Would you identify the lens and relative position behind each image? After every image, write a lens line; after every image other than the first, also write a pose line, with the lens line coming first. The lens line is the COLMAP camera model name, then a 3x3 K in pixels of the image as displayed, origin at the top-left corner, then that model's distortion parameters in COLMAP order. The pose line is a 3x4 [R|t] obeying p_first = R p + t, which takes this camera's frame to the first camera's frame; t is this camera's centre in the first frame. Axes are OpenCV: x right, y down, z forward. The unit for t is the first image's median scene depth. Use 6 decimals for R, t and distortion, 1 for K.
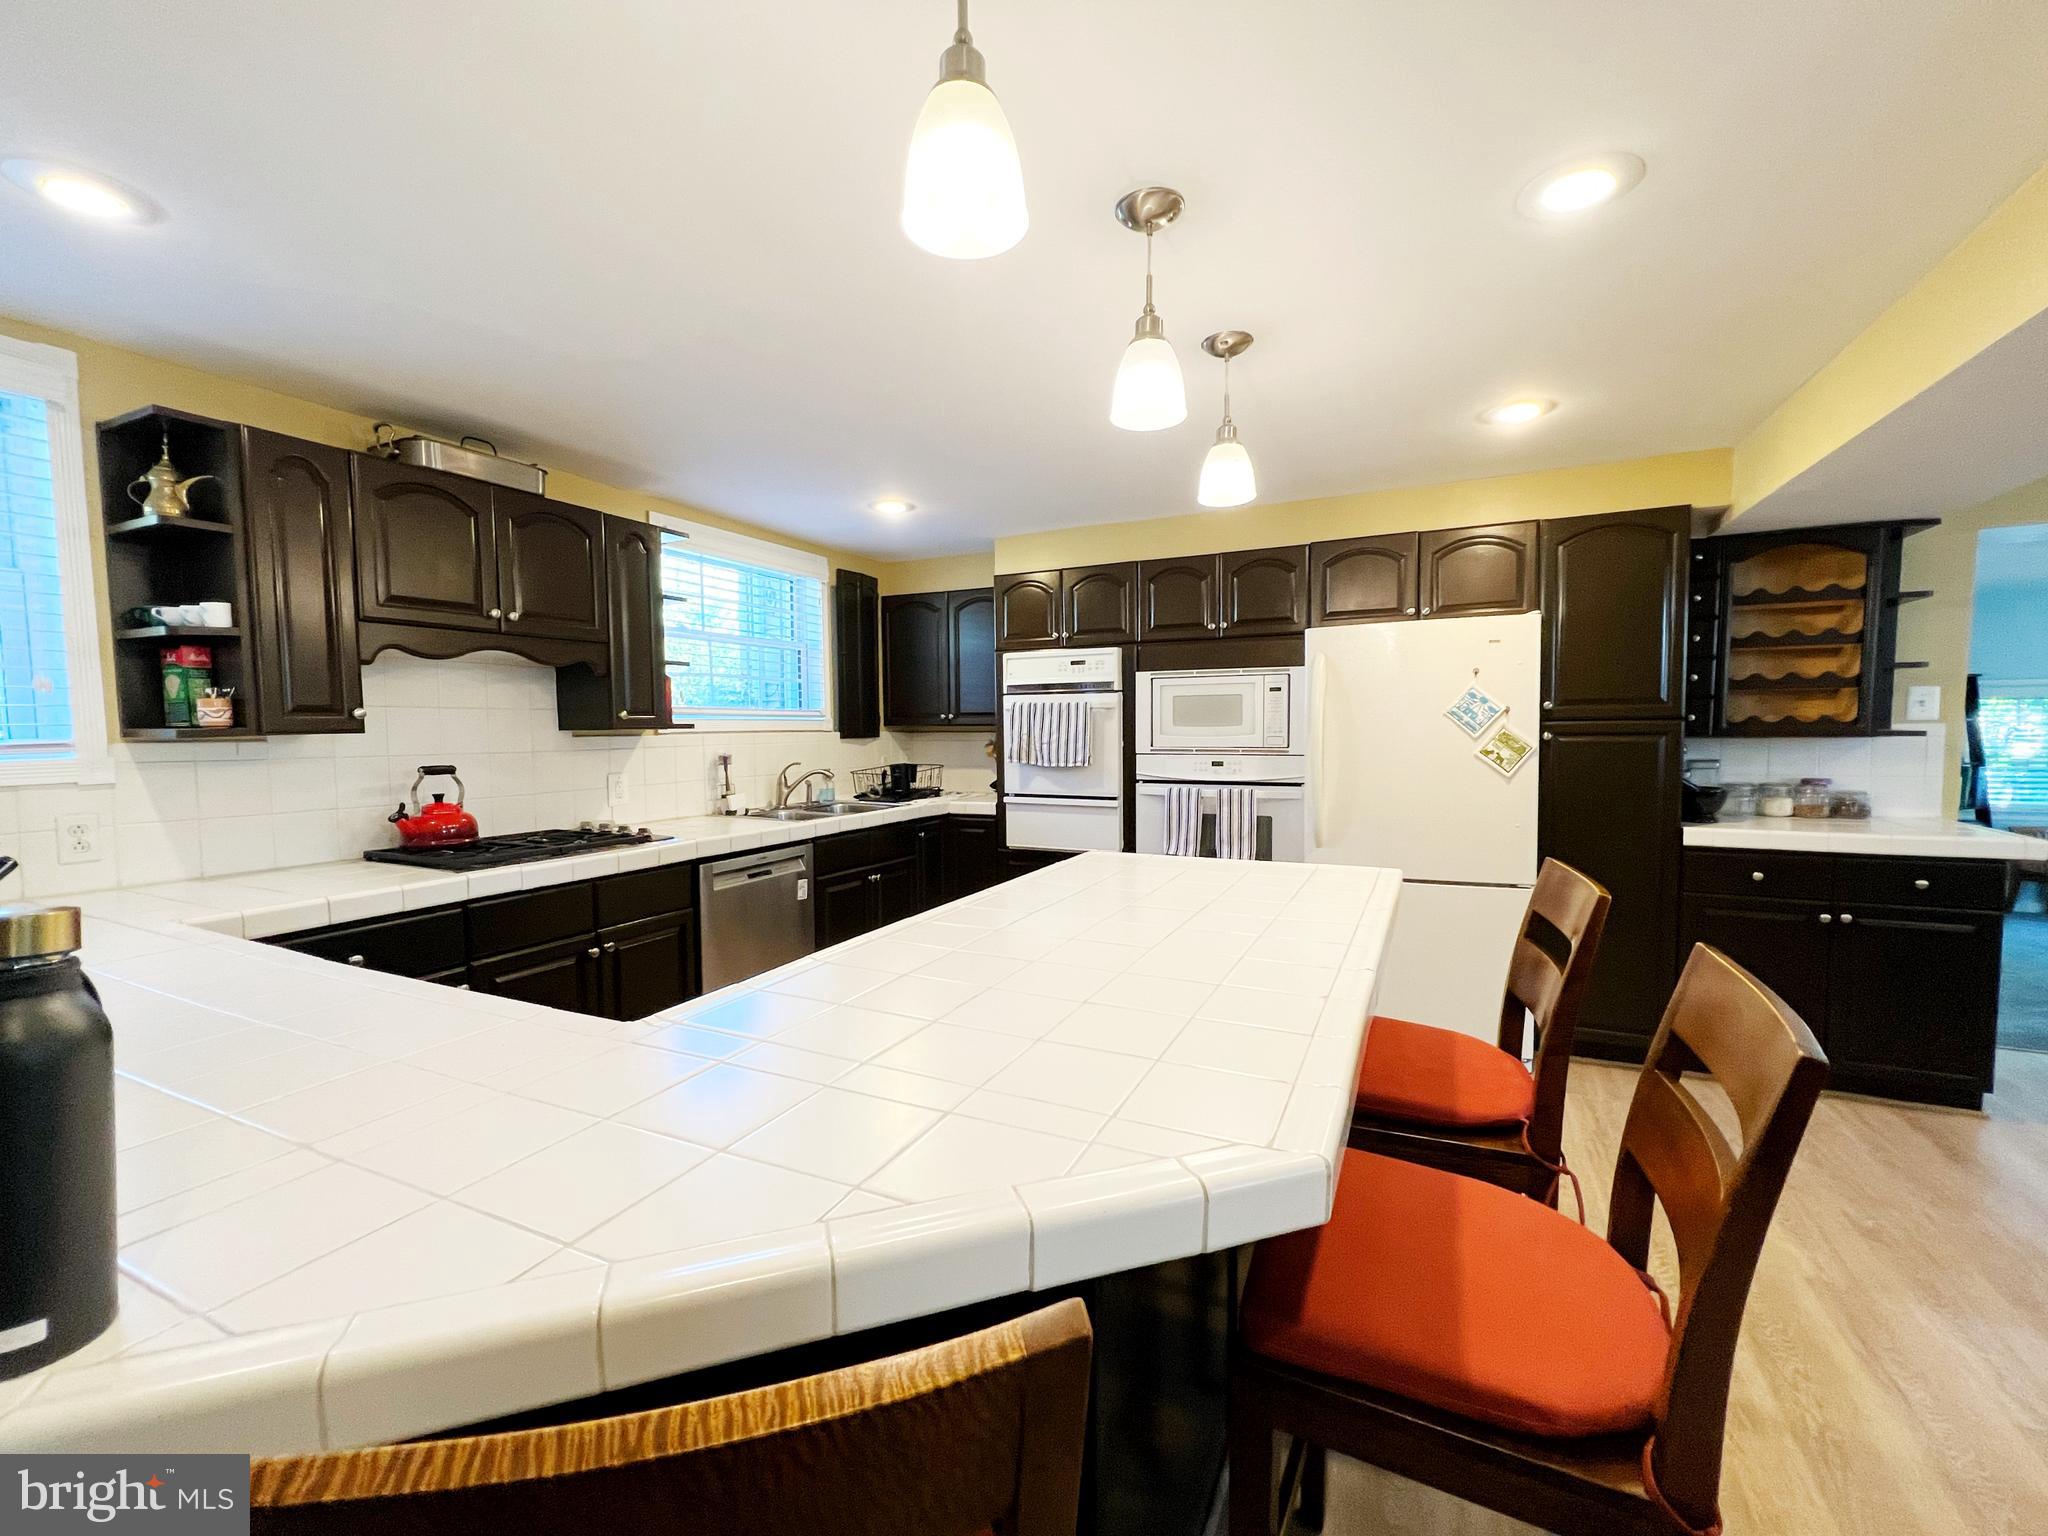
lens RADIAL K [[828.3, 0, 1027.8], [0, 828.3, 767.5], [0, 0, 1]] dist [-0.000082, 0.000408]
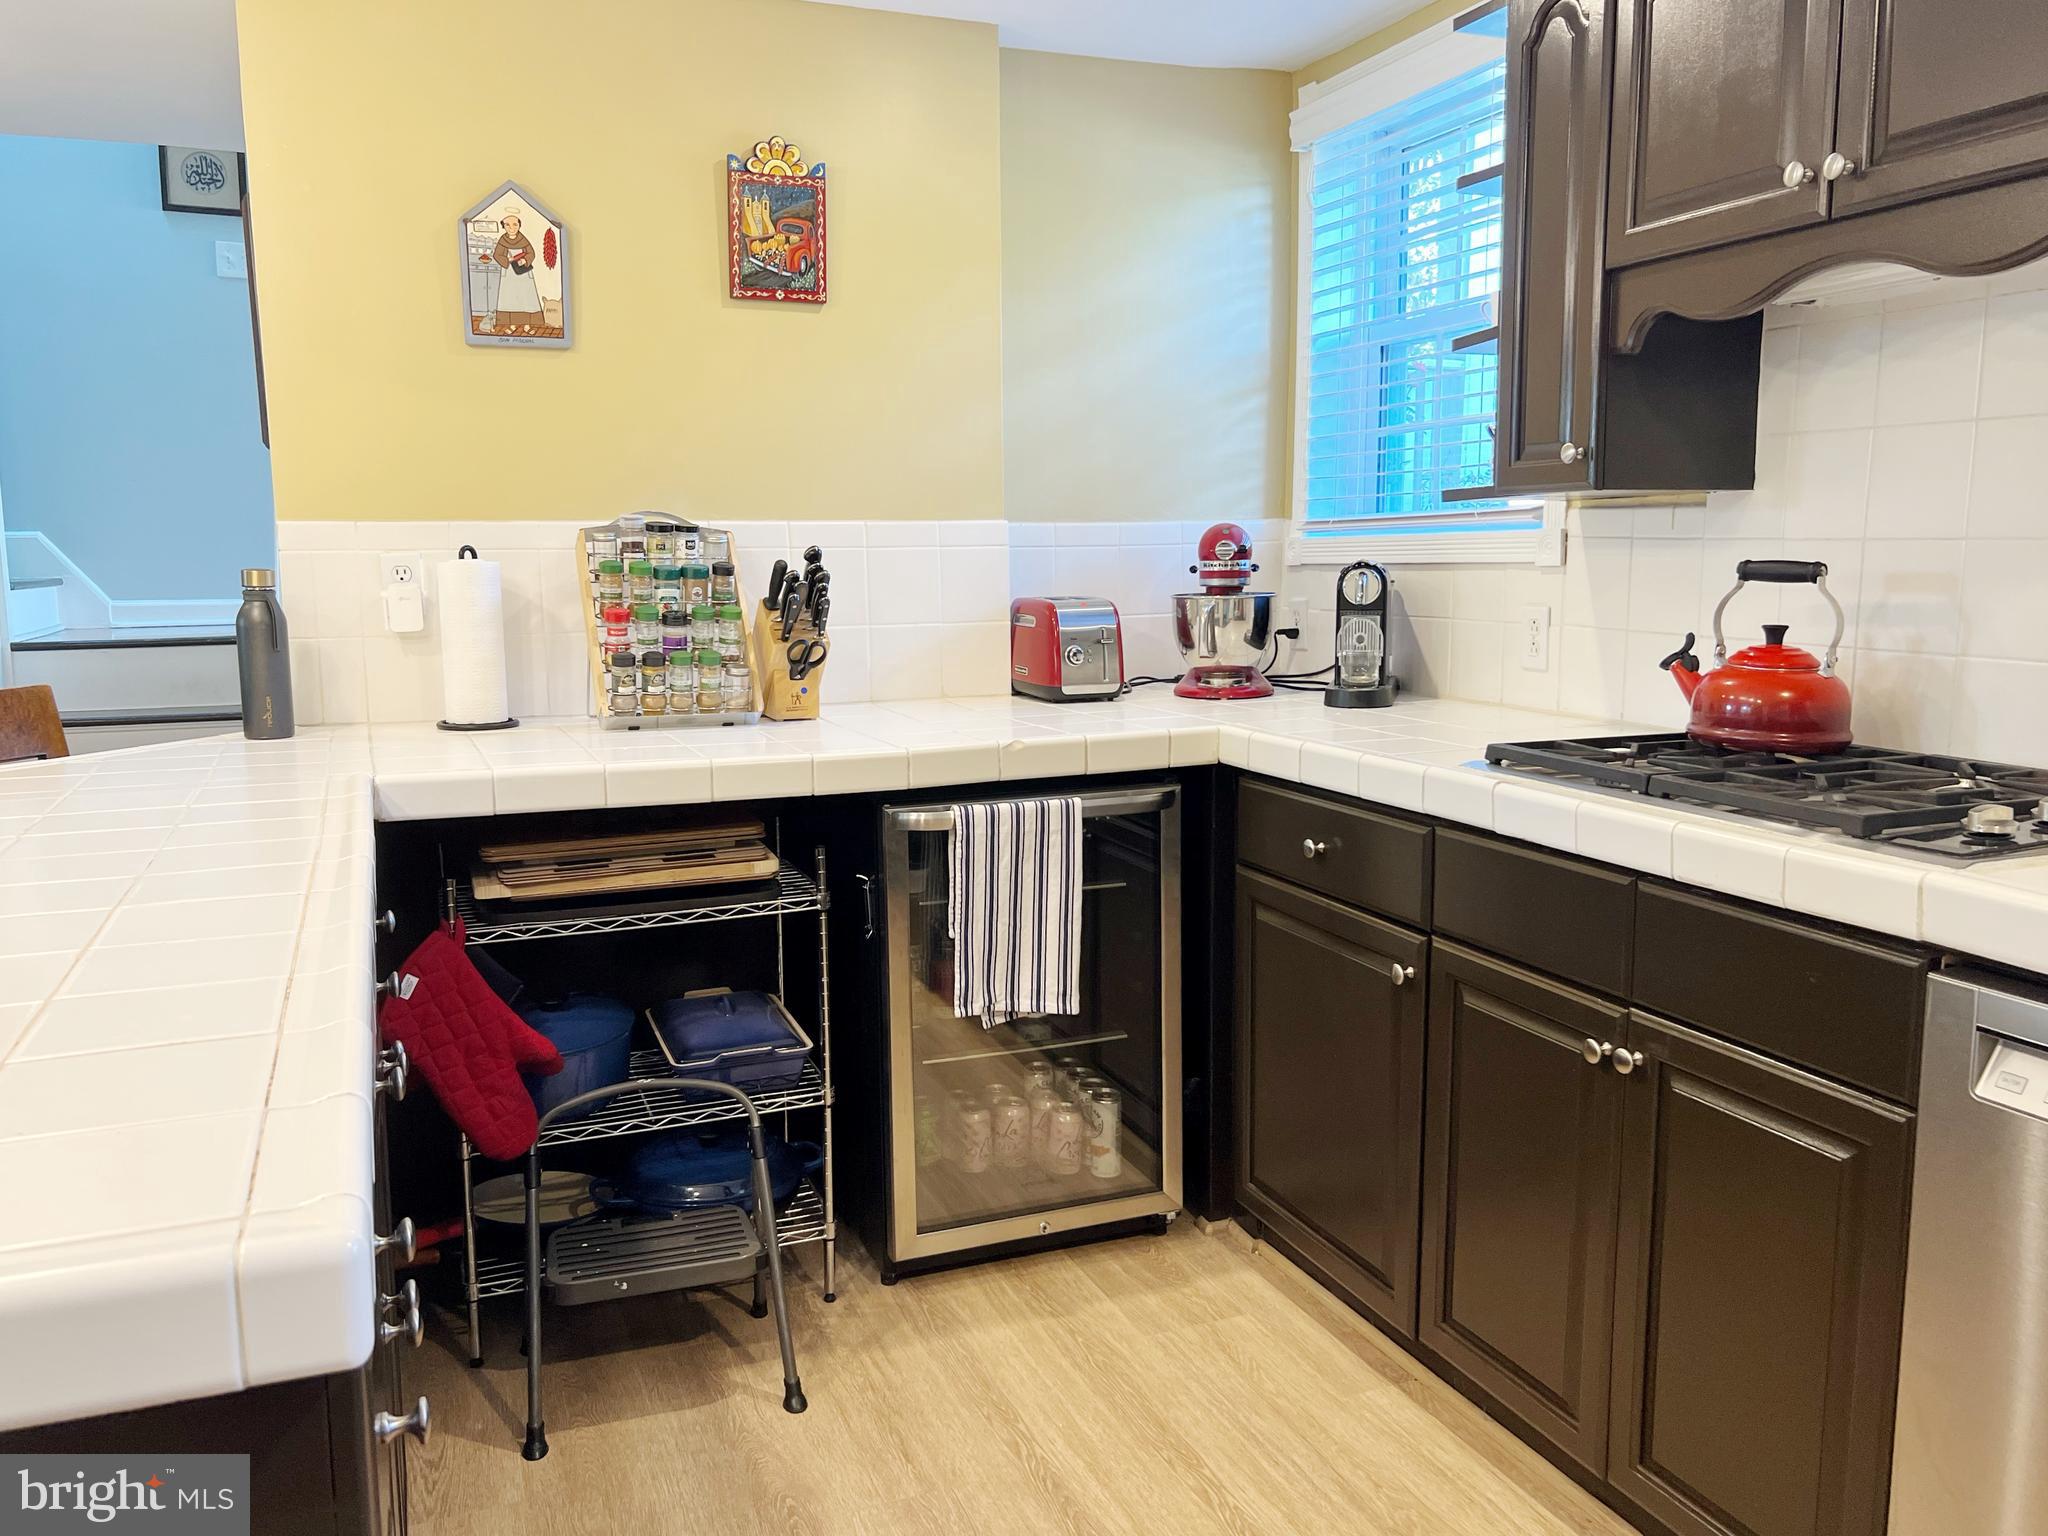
lens RADIAL K [[1606.3, 0, 1024.0], [0, 1606.3, 768.0], [0, 0, 1]] dist [0.084363, -0.110461]
pose [[-0.678154, 0.113649, -0.726080, 0.128714], [-0.023203, 0.984167, 0.175717, -0.023264], [0.734554, 0.136010, -0.664780, 0.823170]]
